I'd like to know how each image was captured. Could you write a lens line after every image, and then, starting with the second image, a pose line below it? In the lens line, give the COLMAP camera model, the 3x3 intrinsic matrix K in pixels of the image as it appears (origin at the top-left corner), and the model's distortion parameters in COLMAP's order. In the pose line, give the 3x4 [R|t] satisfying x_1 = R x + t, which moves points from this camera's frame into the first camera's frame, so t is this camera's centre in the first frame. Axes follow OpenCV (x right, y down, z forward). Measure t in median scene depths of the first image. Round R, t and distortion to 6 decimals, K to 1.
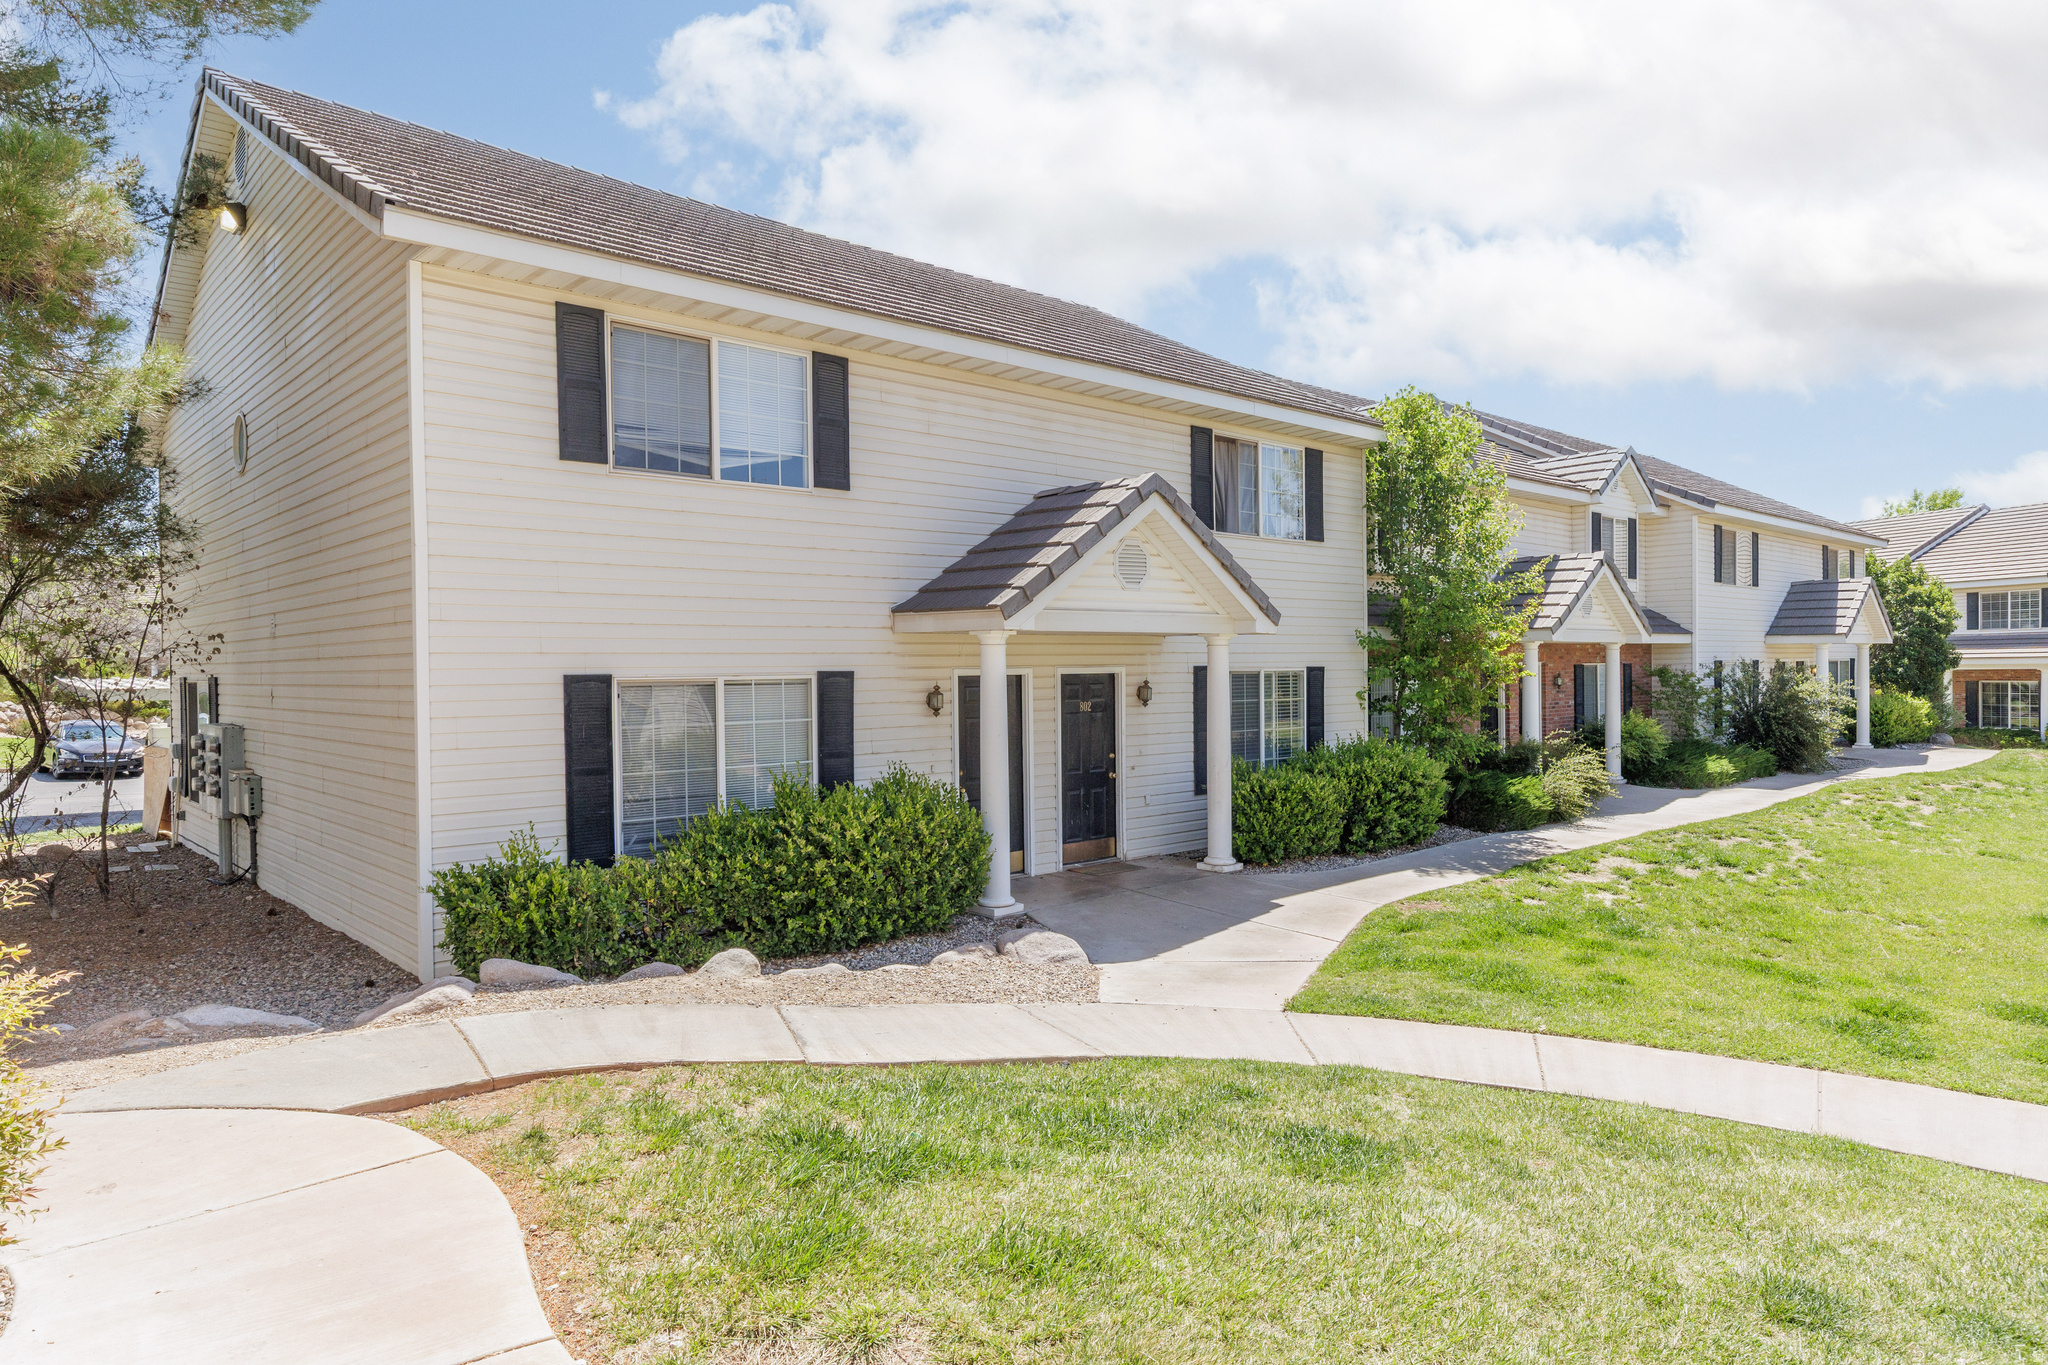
lens RADIAL K [[1235.6, 0, 1024.0], [0, 1235.6, 682.5], [0, 0, 1]] dist [0.003295, 0.000335]
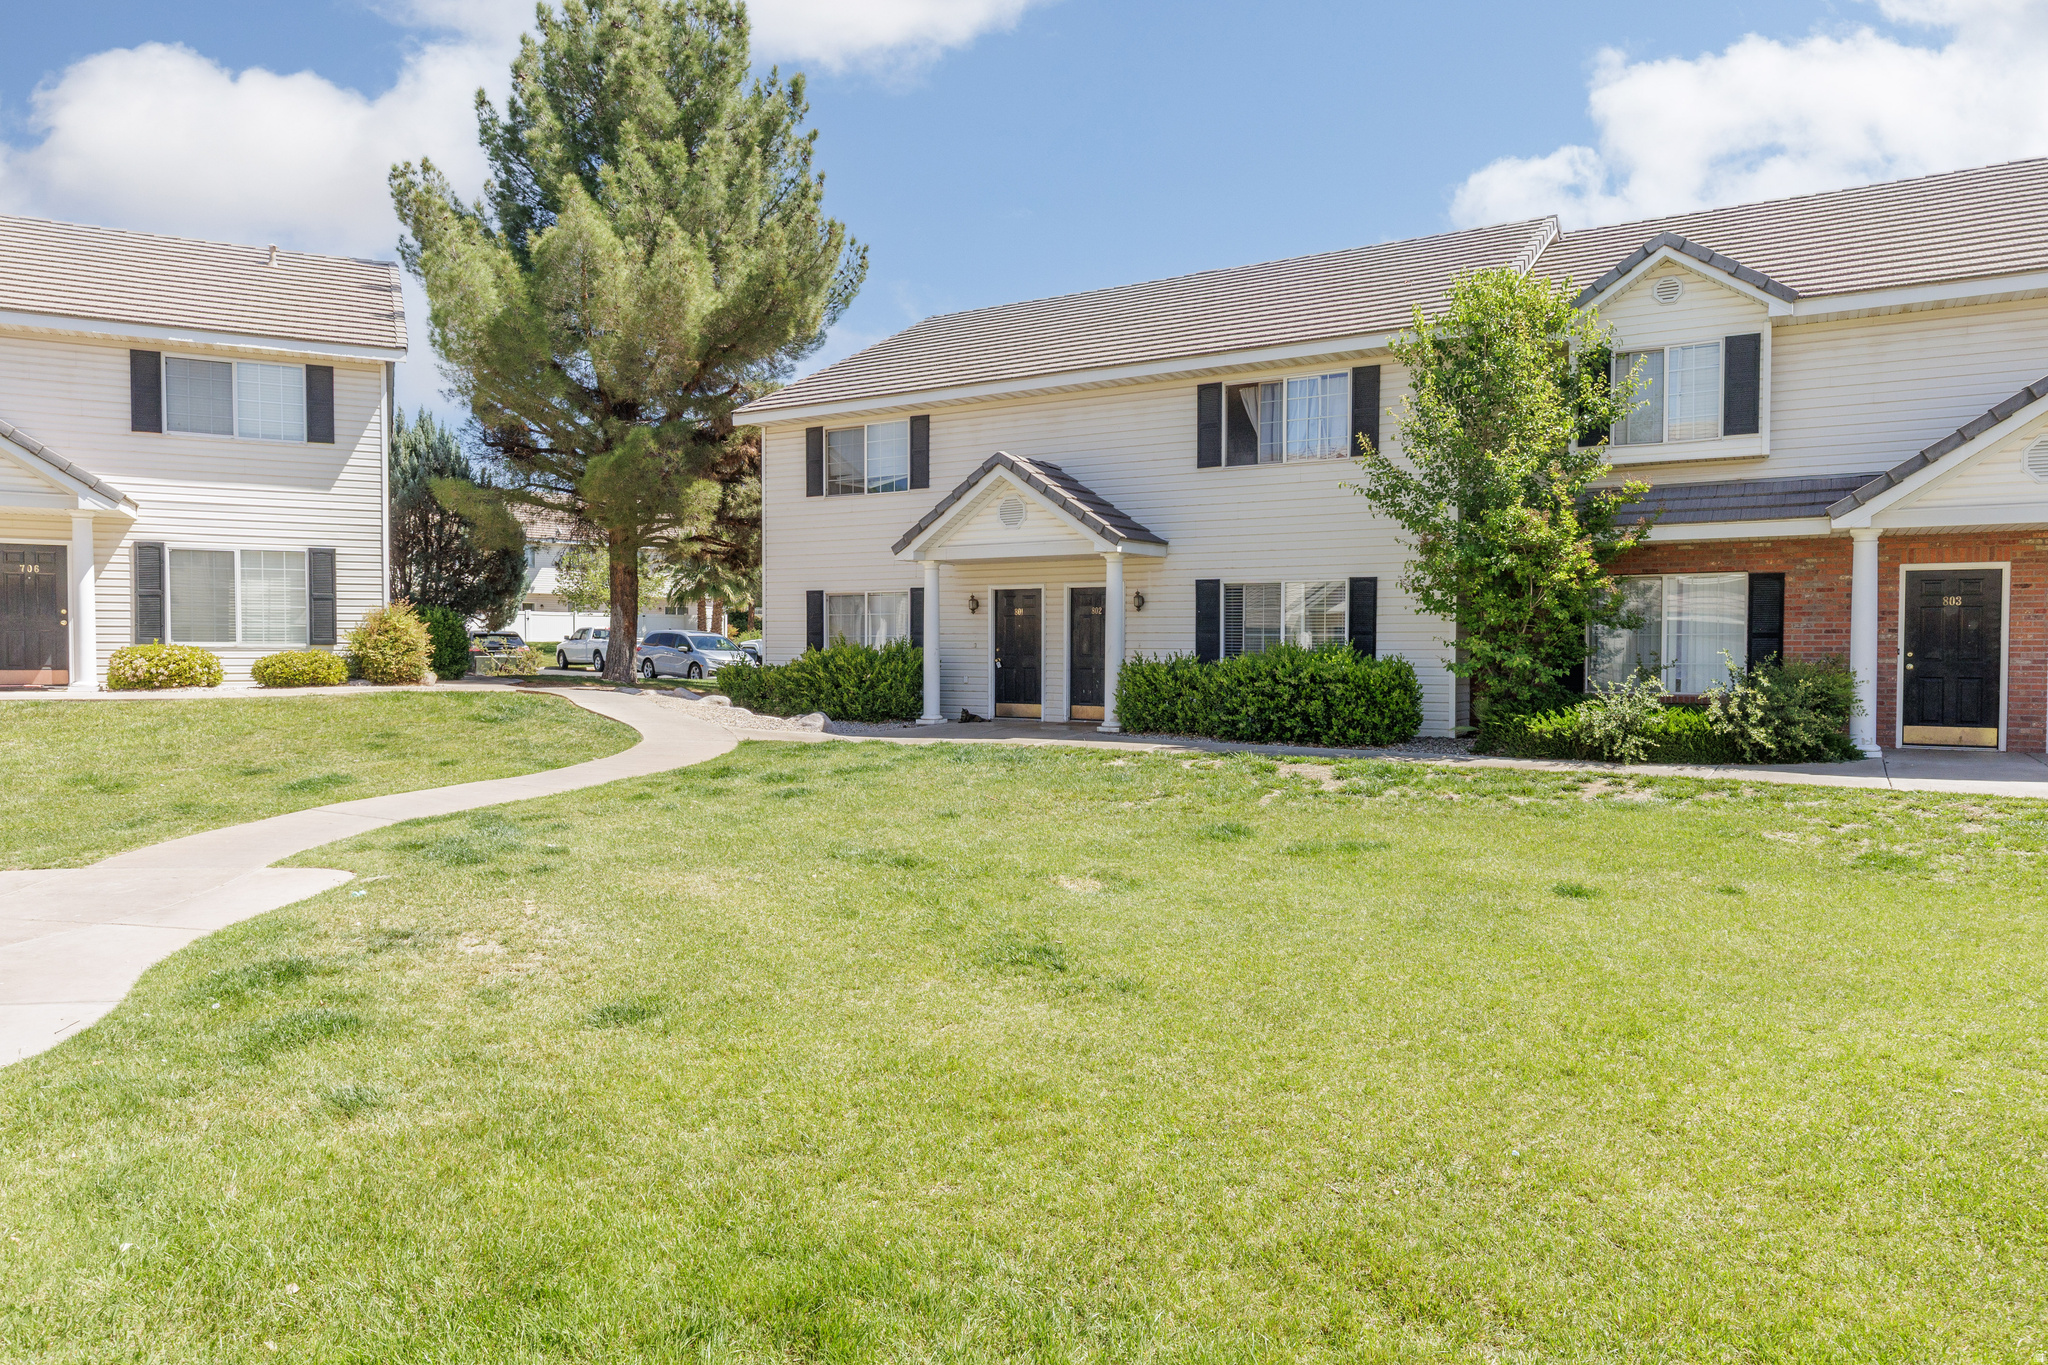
lens RADIAL K [[1248.5, 0, 1024.0], [0, 1248.5, 682.5], [0, 0, 1]] dist [0.002318, -0.000464]
pose [[0.278373, 0.041792, -0.959563, 1.668410], [-0.018508, 0.999101, 0.038145, 0.057783], [0.960295, 0.007141, 0.278896, 0.625555]]
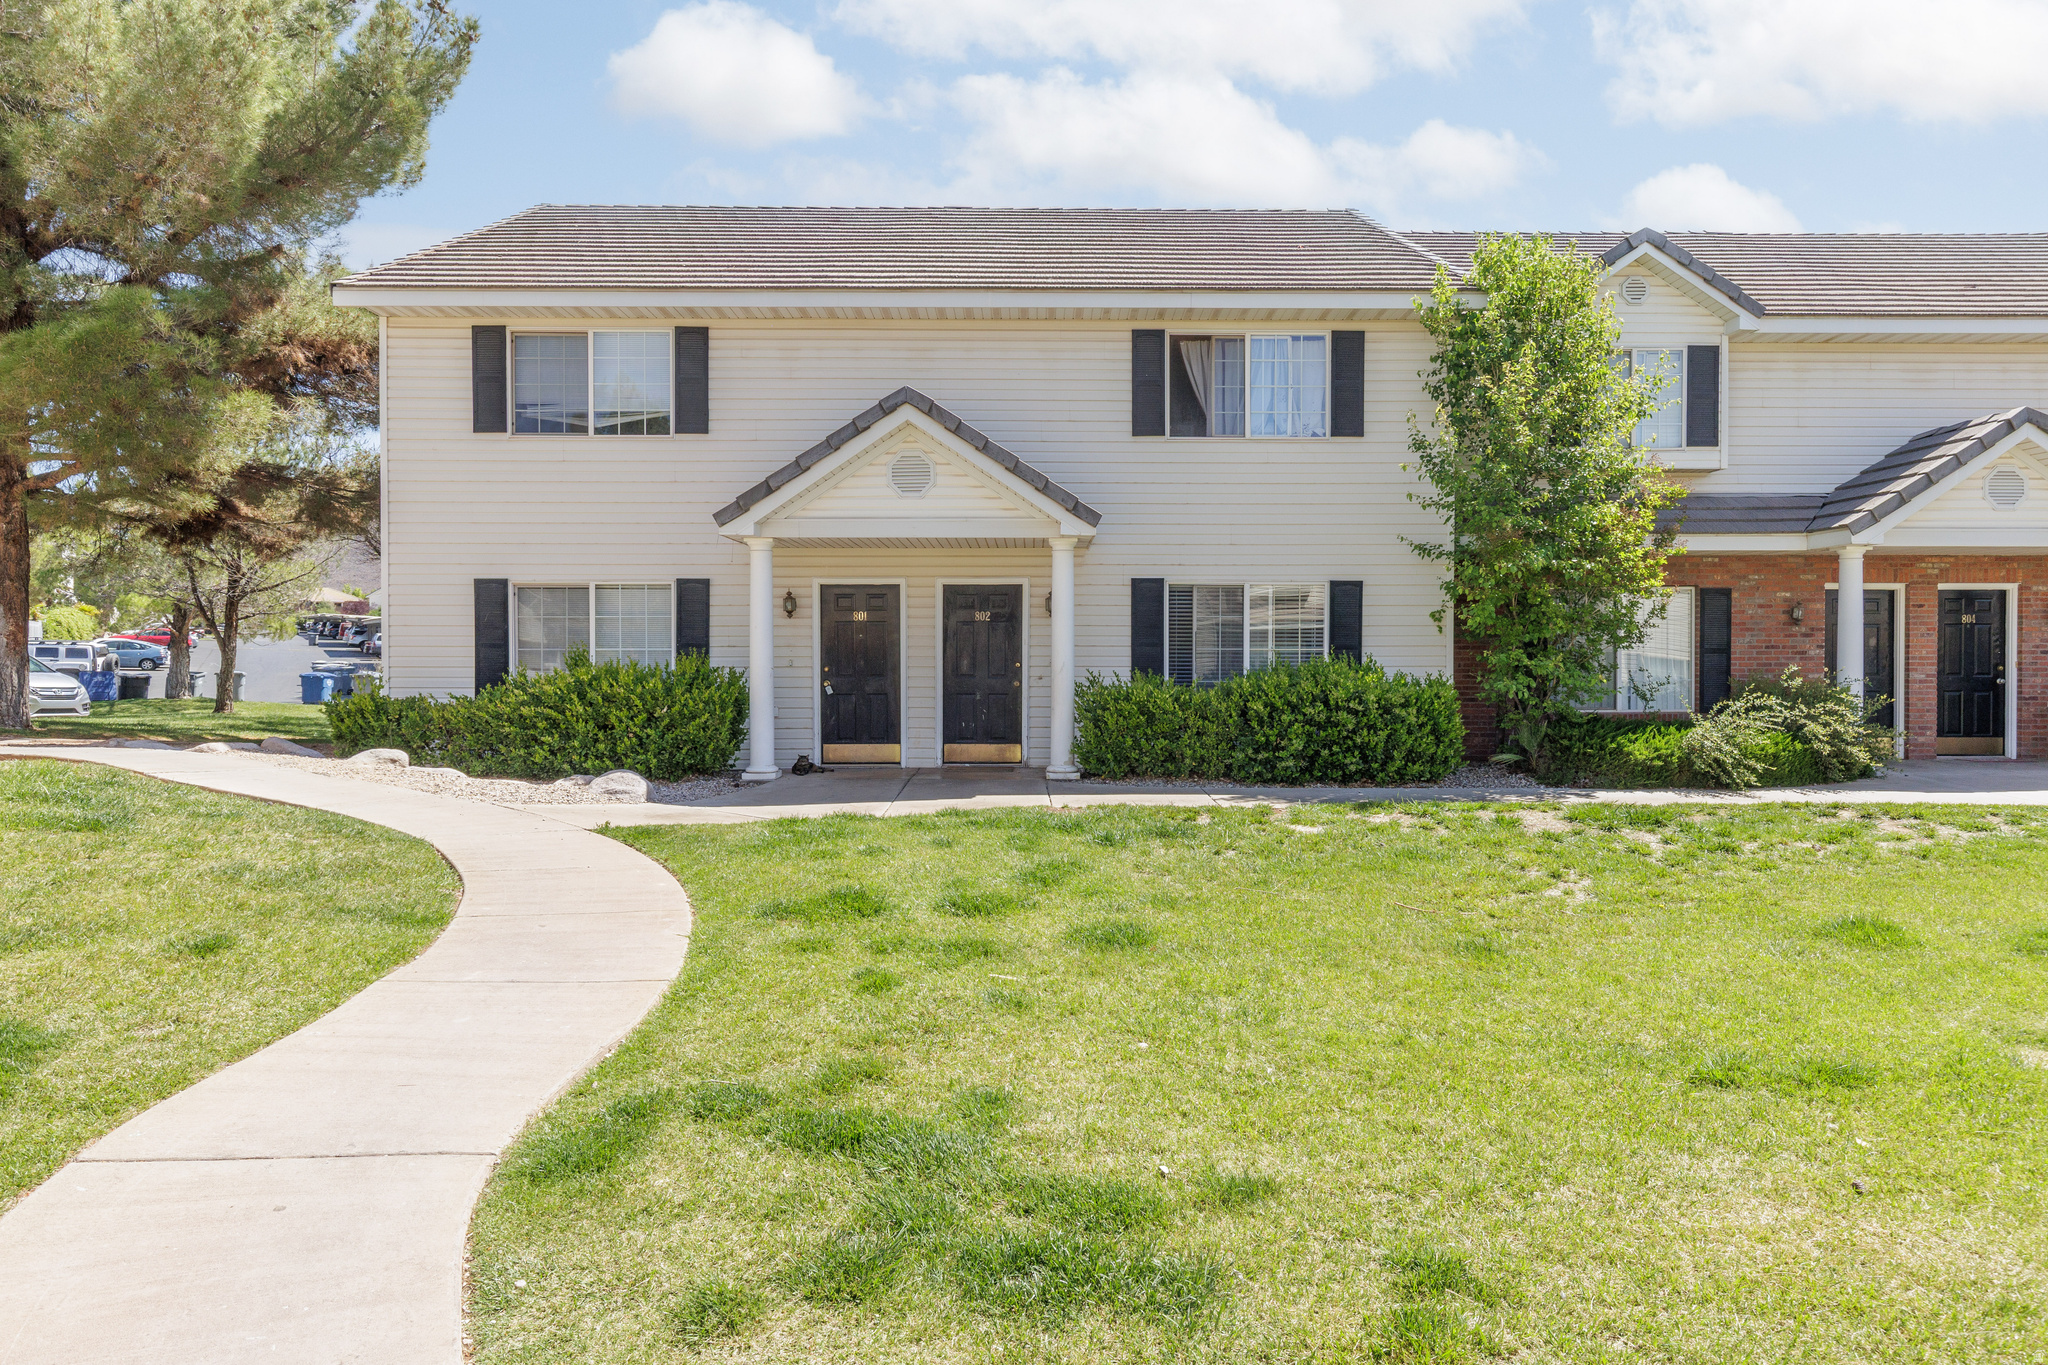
lens RADIAL K [[1248.5, 0, 1024.0], [0, 1248.5, 682.5], [0, 0, 1]] dist [0.002318, -0.000464]
pose [[0.742639, 0.023306, -0.669286, 0.943233], [-0.018071, 0.999728, 0.014762, 0.071154], [0.669448, 0.001132, 0.742858, 0.278901]]
